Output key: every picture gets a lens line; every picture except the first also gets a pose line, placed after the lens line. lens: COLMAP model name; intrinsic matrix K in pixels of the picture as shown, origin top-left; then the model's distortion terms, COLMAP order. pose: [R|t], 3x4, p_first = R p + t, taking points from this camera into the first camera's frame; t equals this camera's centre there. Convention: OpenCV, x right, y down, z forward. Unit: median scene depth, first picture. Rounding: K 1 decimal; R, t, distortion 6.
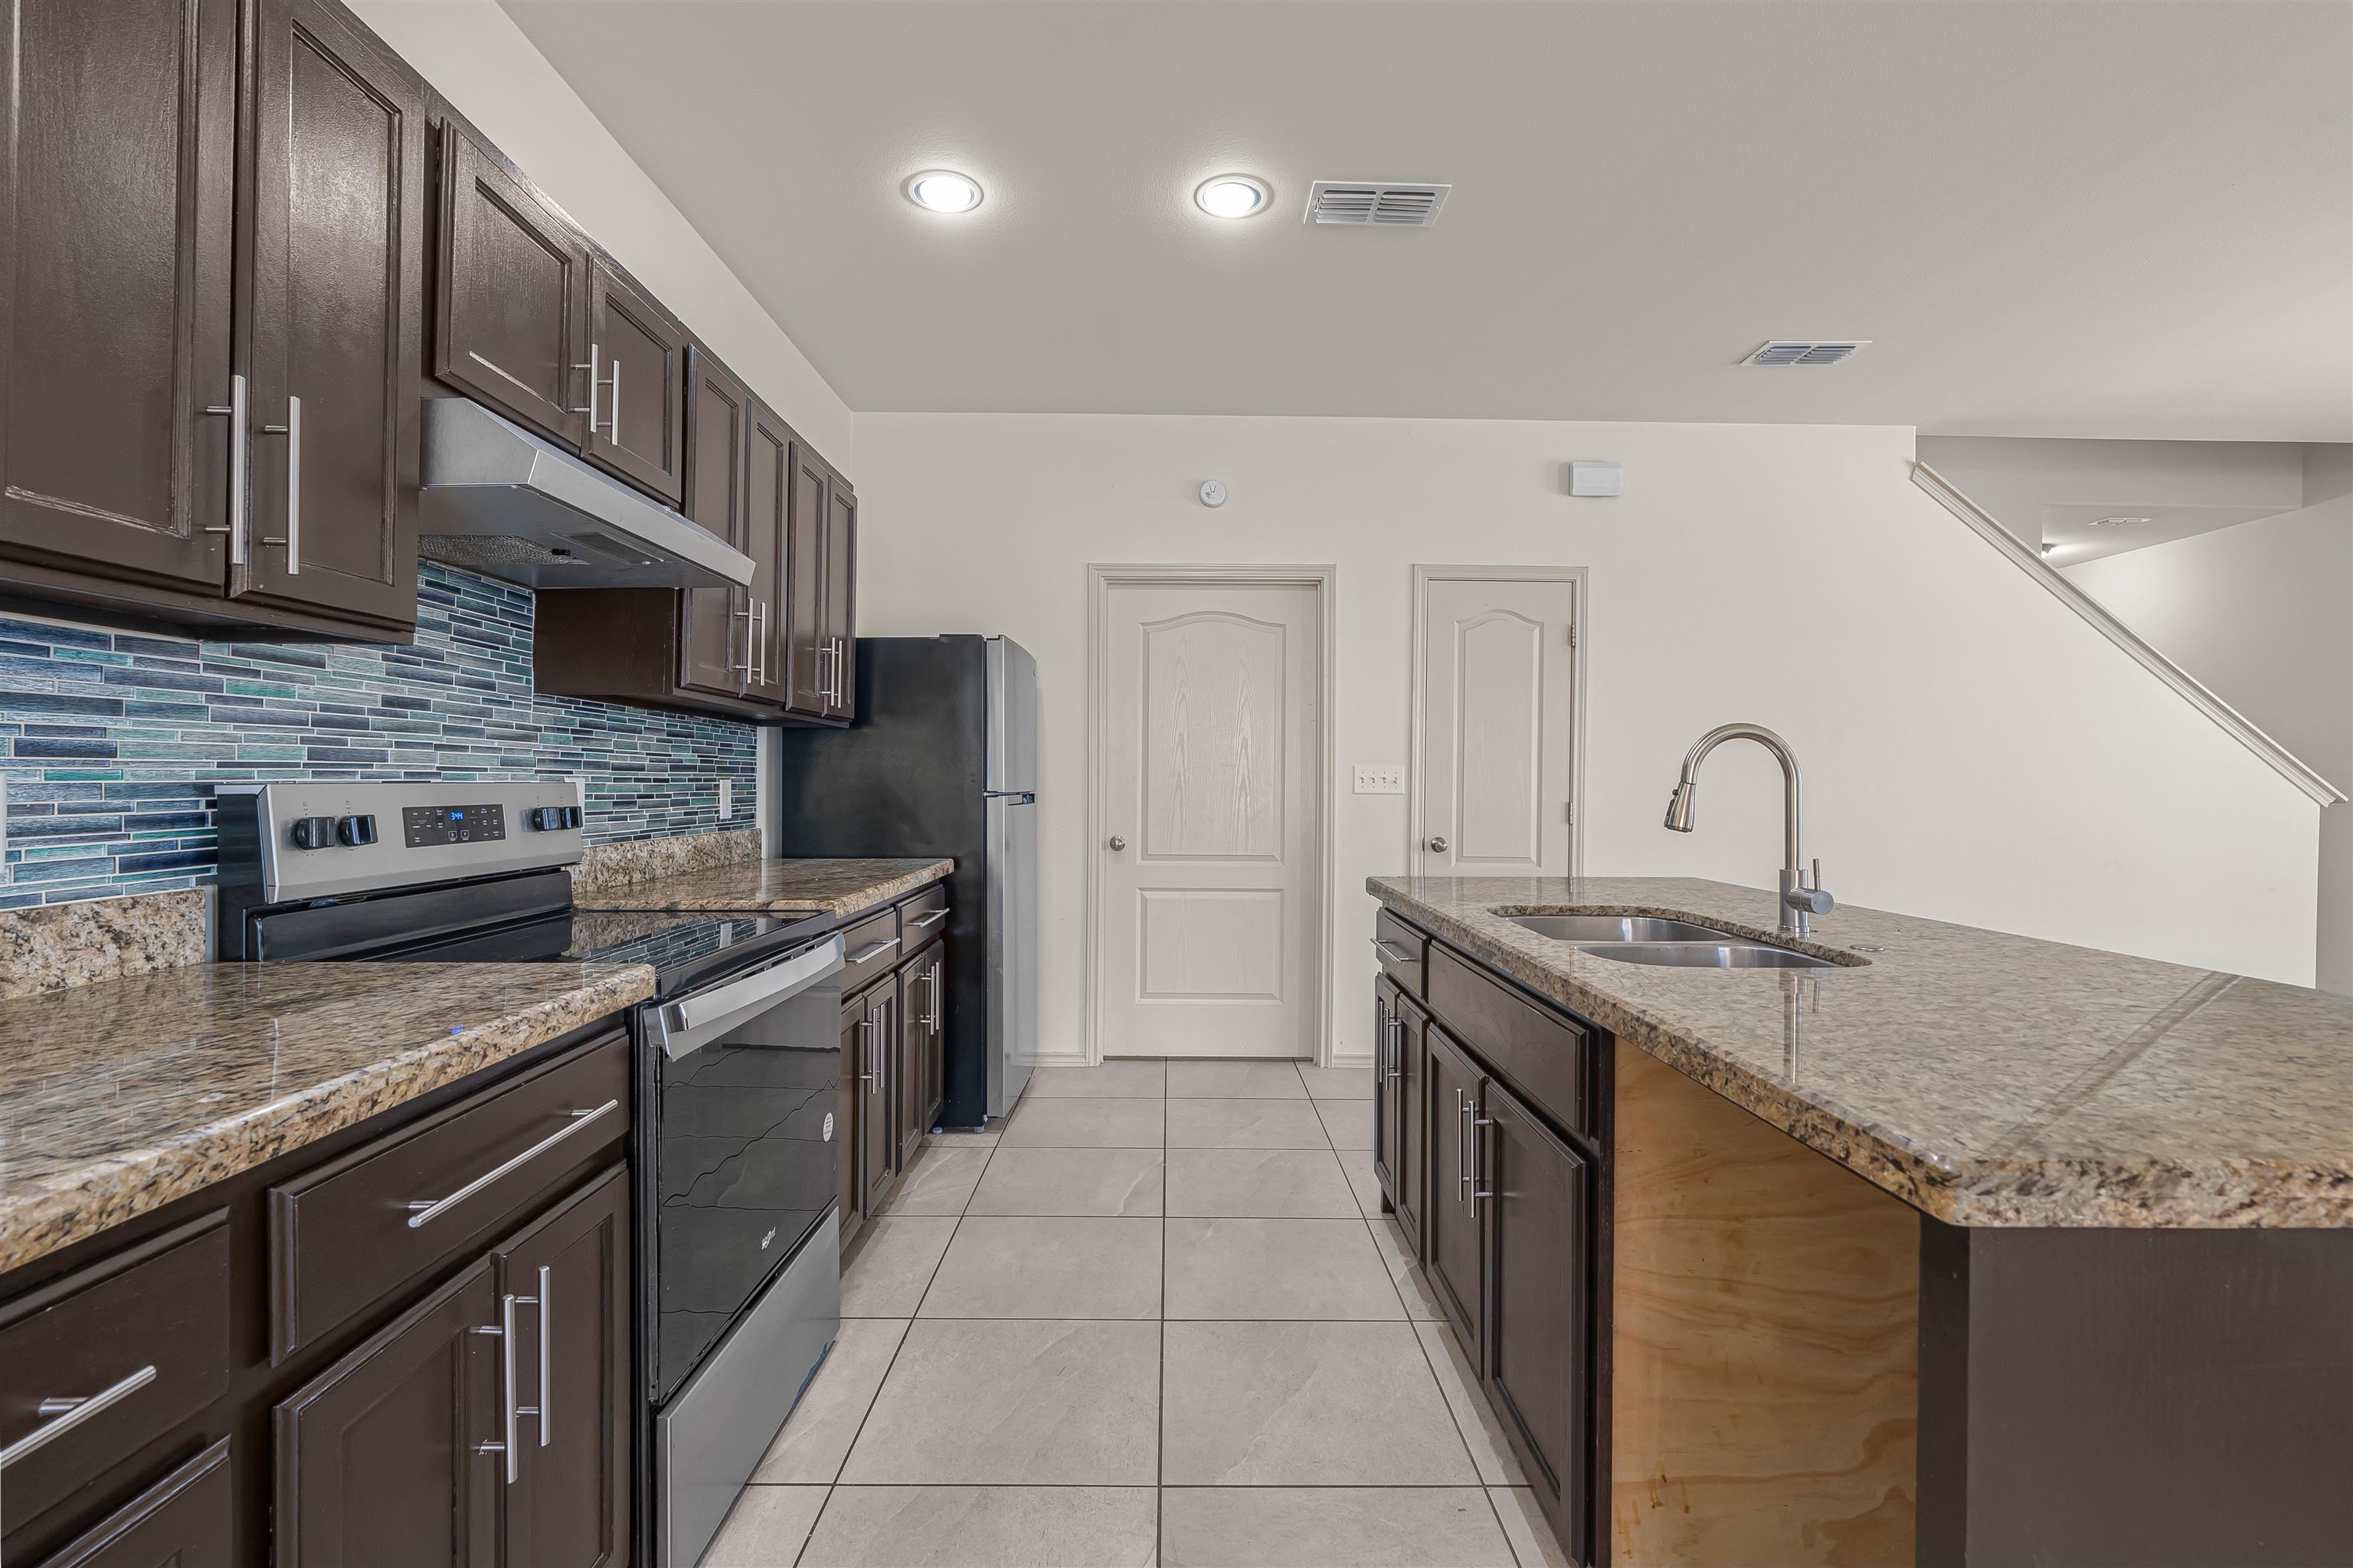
lens RADIAL K [[1070.9, 0, 1177.7], [0, 1070.9, 783.9], [0, 0, 1]] dist [-0.006765, 0.002450]
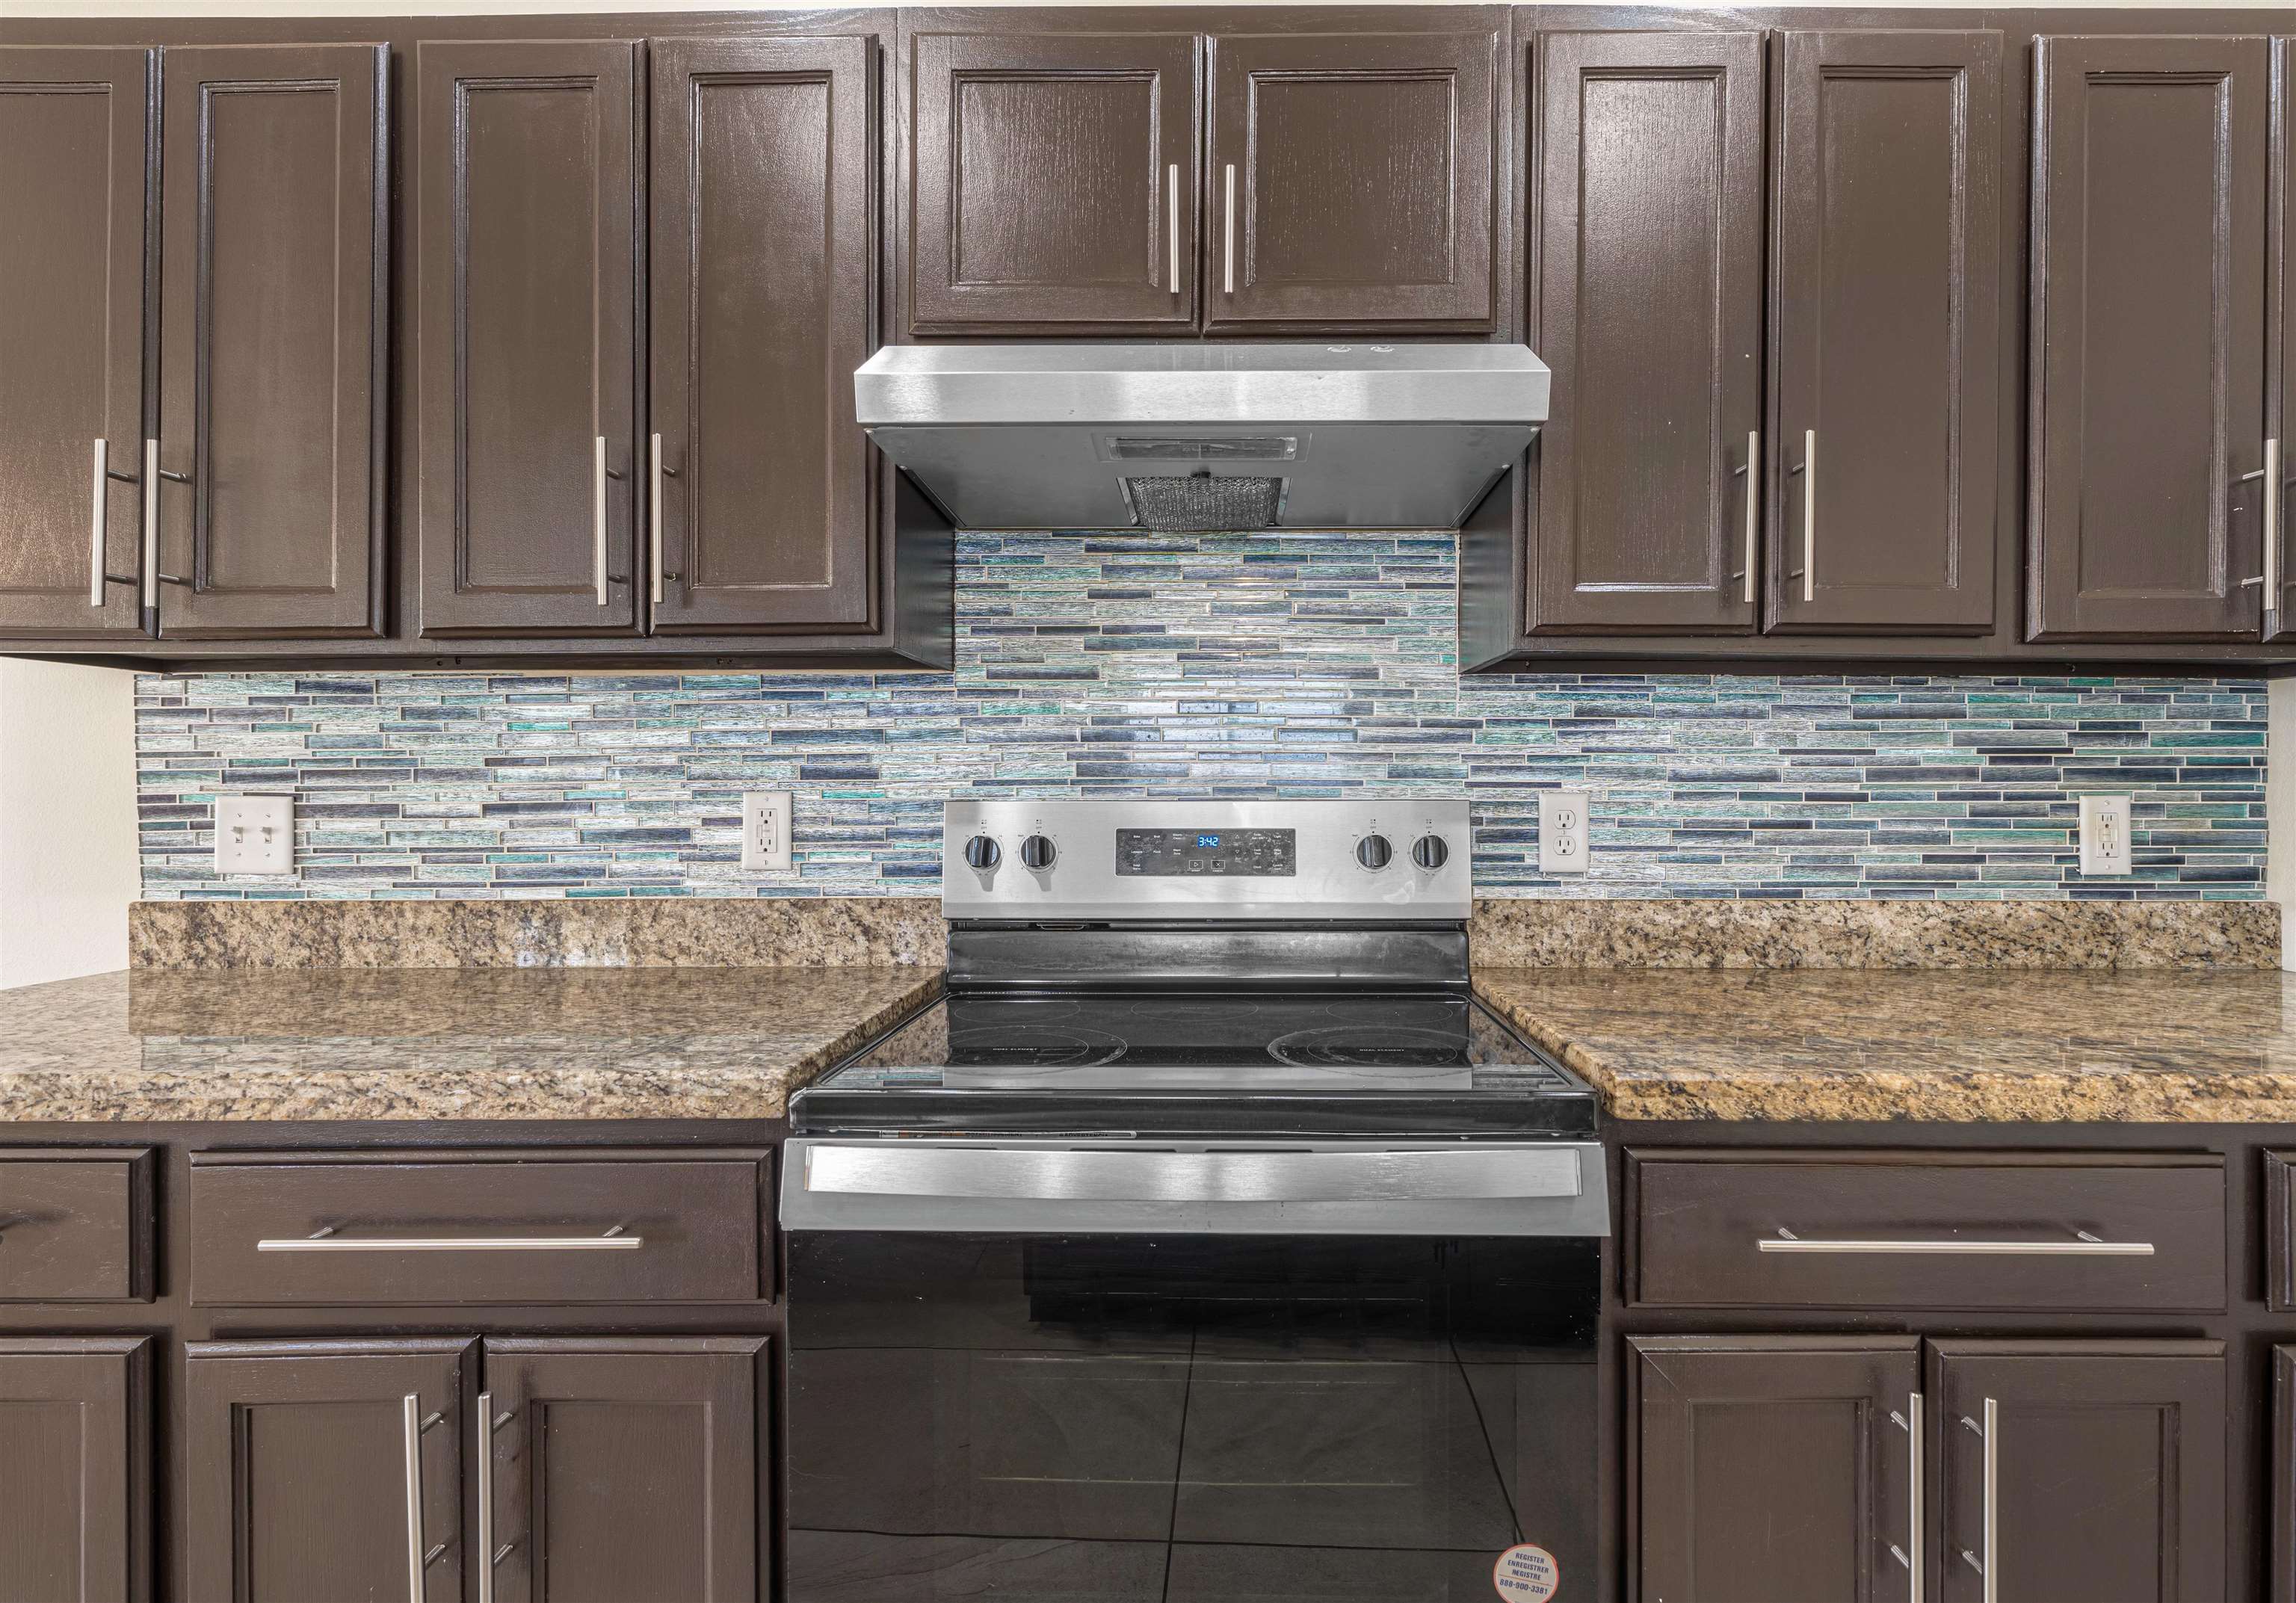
lens RADIAL K [[1088.1, 0, 1160.5], [0, 1088.1, 794.8], [0, 0, 1]] dist [-0.001680, 0.000820]
pose [[-0.016600, -0.002896, -0.999858, 0.191209], [-0.001947, 0.999994, -0.002864, -0.003828], [0.999860, 0.001900, -0.016606, 1.262770]]
